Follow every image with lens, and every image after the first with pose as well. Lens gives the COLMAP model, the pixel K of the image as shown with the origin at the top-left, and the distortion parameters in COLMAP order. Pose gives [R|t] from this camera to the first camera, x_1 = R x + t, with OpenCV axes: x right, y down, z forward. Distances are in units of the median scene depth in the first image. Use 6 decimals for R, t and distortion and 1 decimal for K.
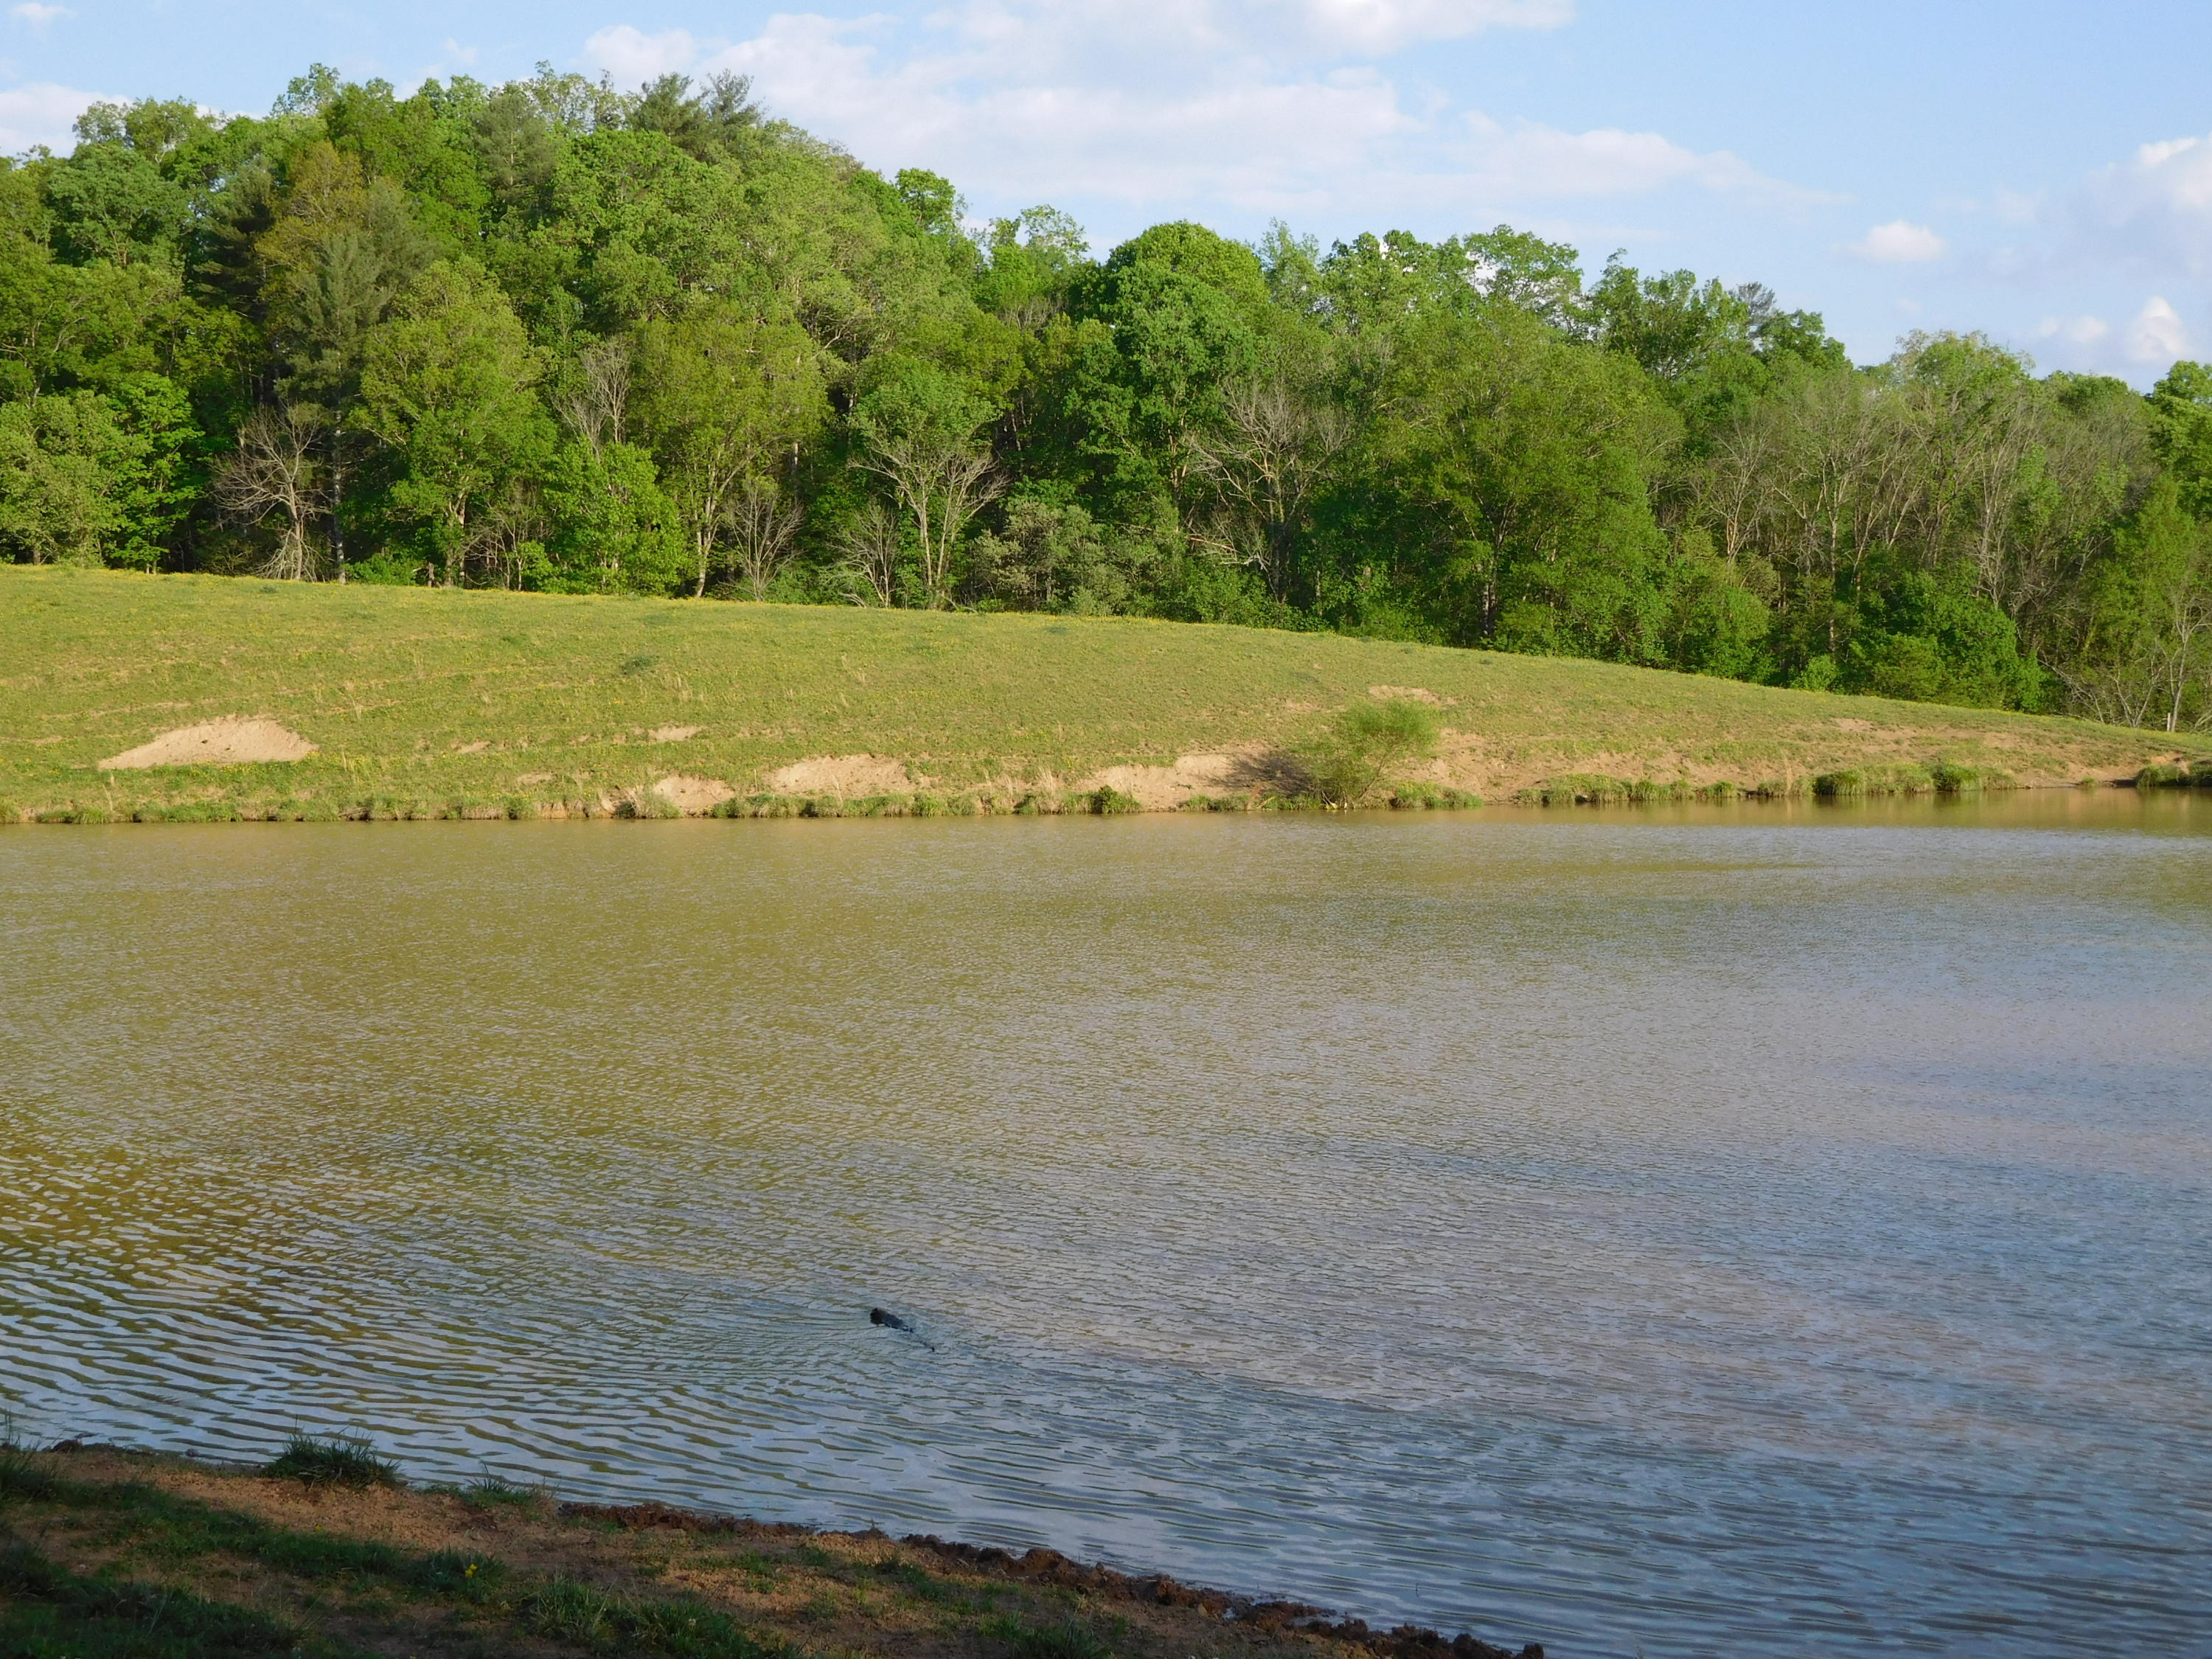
lens RADIAL K [[3268.3, 0, 1106.0], [0, 3268.3, 829.5], [0, 0, 1]] dist [-0.026980, -0.092432]
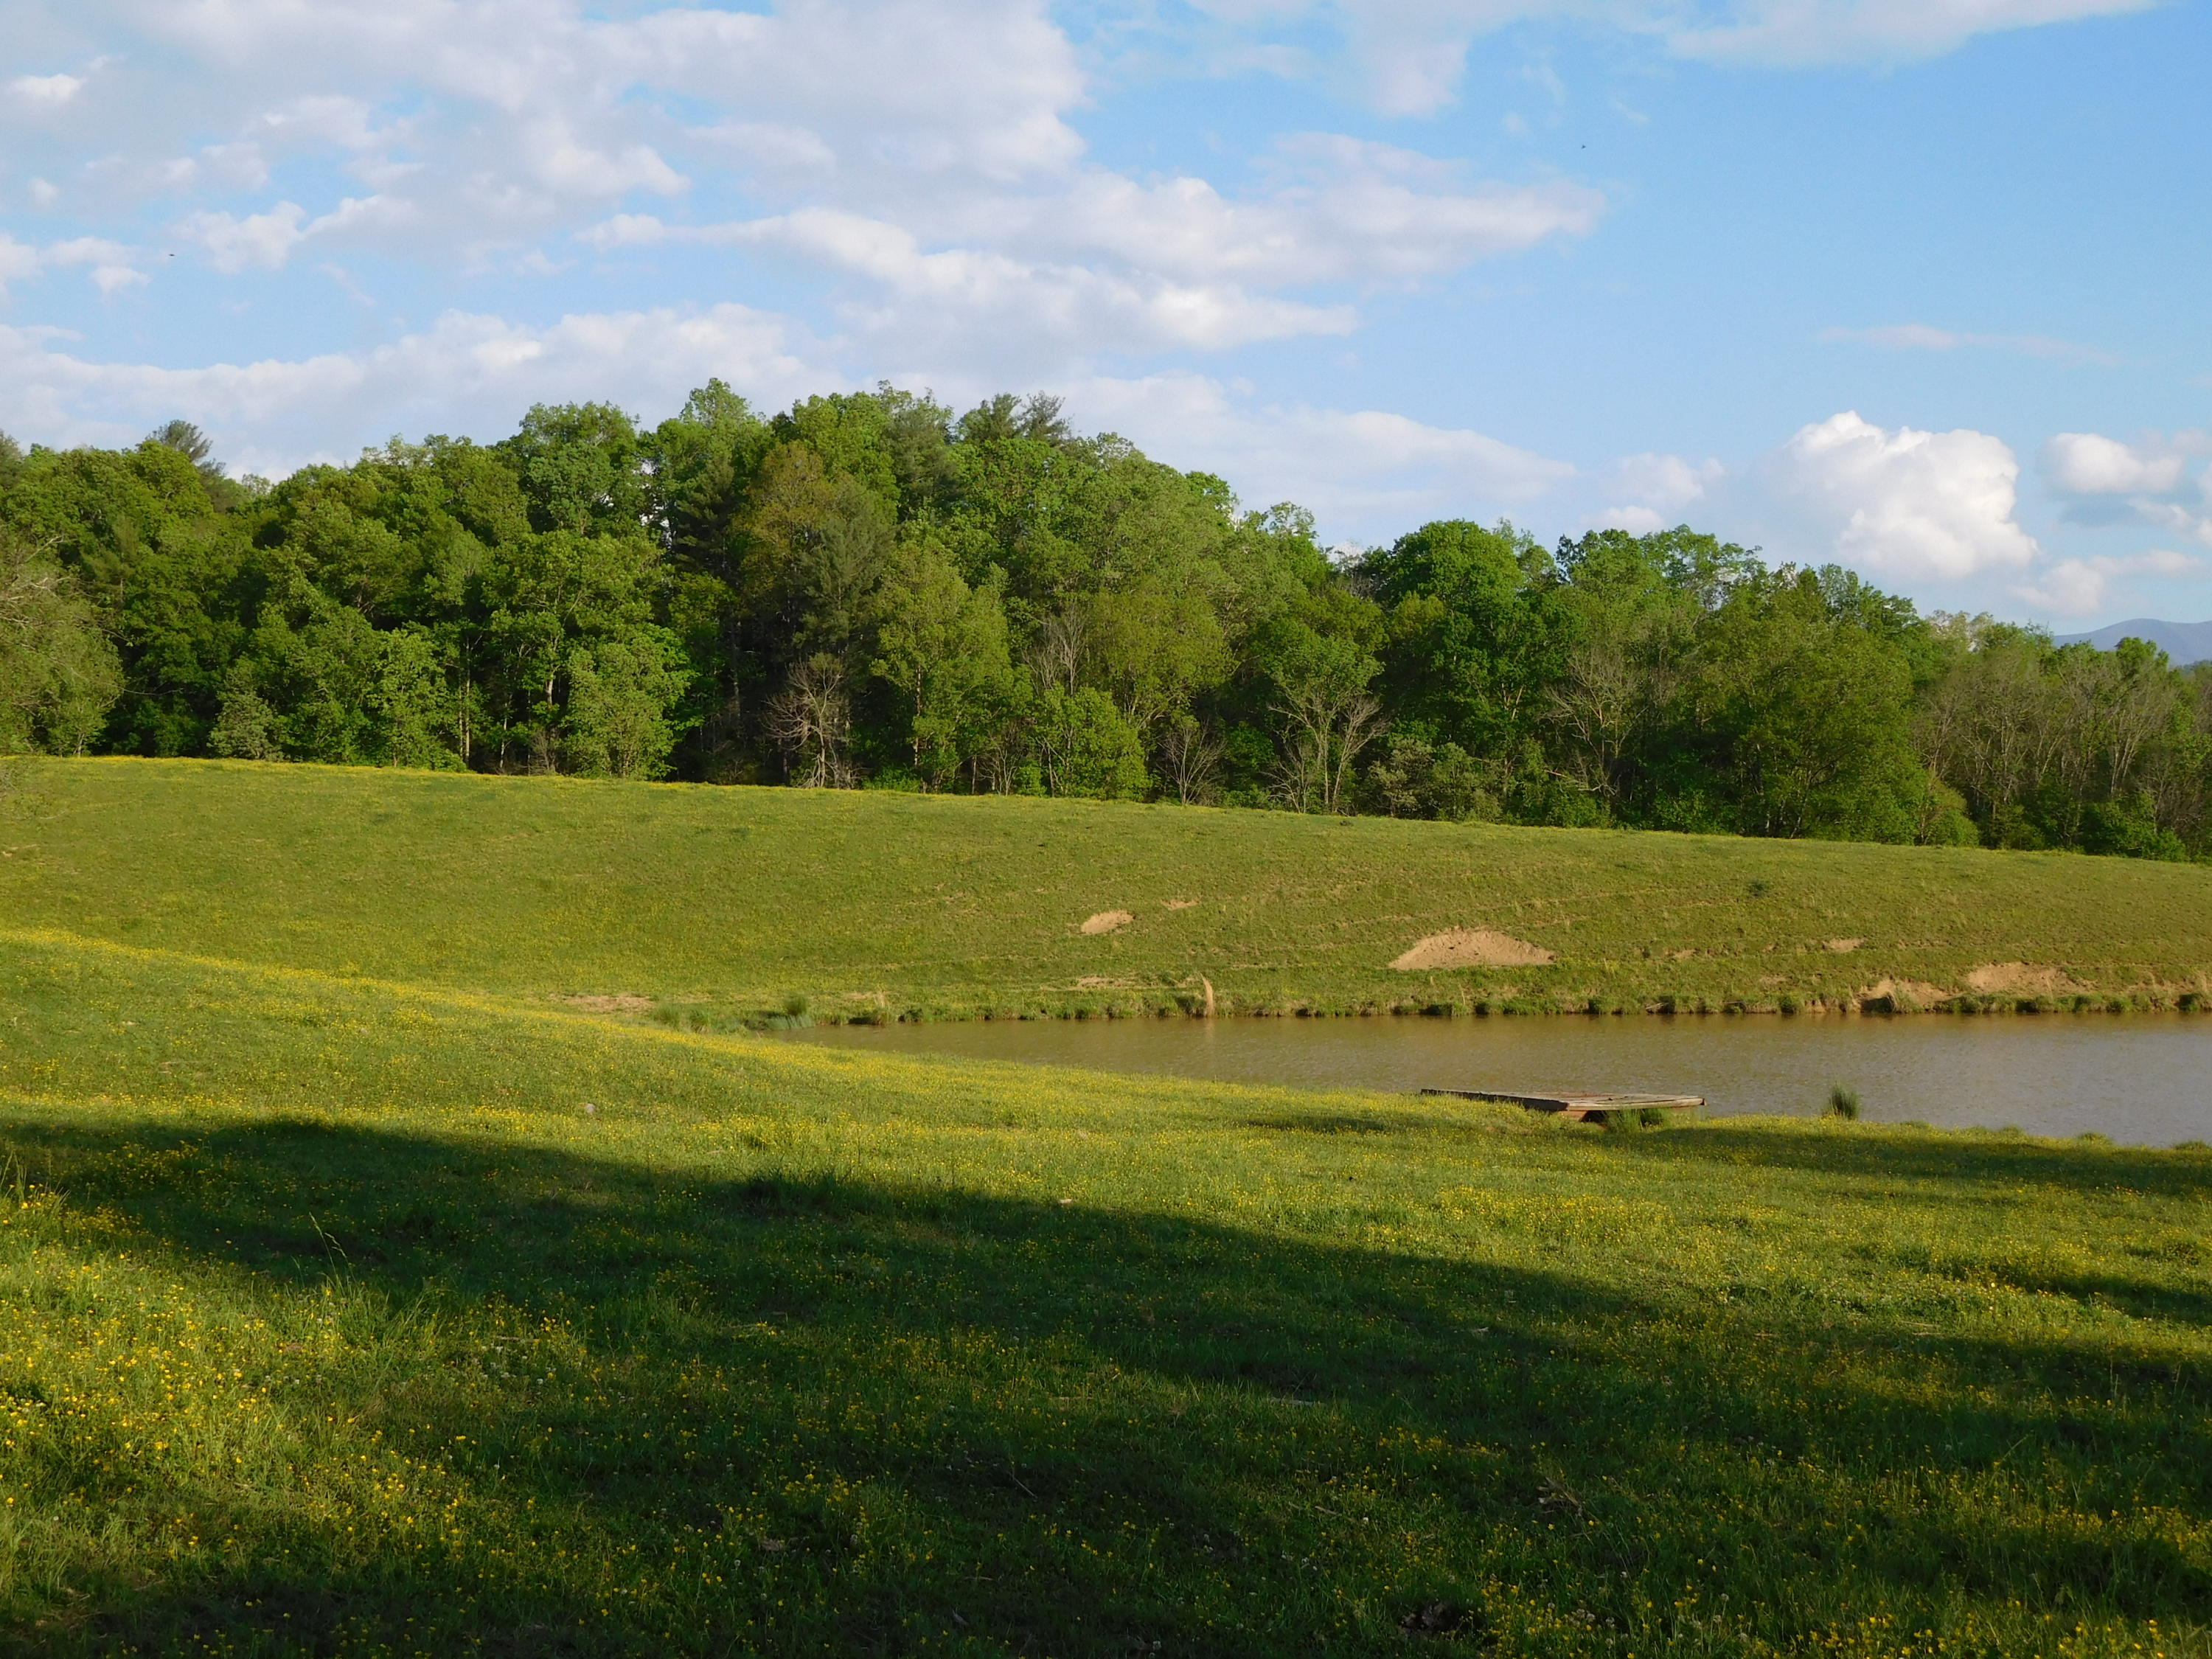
lens RADIAL K [[2602.6, 0, 1106.0], [0, 2602.6, 829.5], [0, 0, 1]] dist [-0.016156, -0.052842]
pose [[0.996735, 0.008744, 0.080265, -0.220739], [-0.004217, 0.998400, -0.056392, -0.006866], [-0.080630, 0.055869, 0.995177, -0.002351]]
